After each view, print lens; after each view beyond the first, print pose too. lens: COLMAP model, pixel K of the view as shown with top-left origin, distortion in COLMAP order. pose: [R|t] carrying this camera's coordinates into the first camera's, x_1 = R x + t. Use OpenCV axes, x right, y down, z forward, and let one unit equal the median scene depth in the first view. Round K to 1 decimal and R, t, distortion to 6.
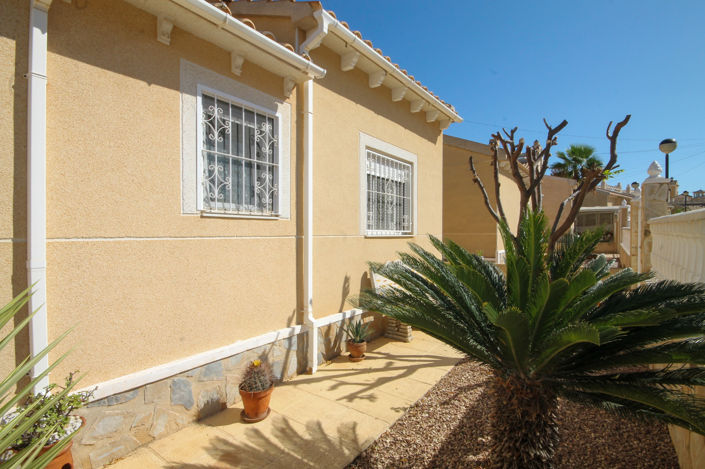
lens RADIAL K [[333.3, 0, 356.2], [0, 333.3, 232.5], [0, 0, 1]] dist [0.005595, -0.000100]
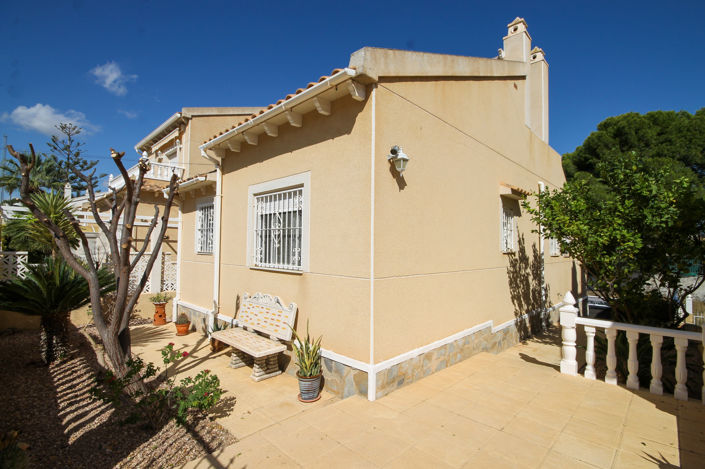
lens RADIAL K [[333.3, 0, 358.7], [0, 333.3, 234.6], [0, 0, 1]] dist [0.005595, -0.000100]
pose [[-0.127005, -0.056665, -0.990282, 1.145636], [-0.029194, 0.998148, -0.053370, -0.052498], [0.991472, 0.022132, -0.128424, 1.483440]]
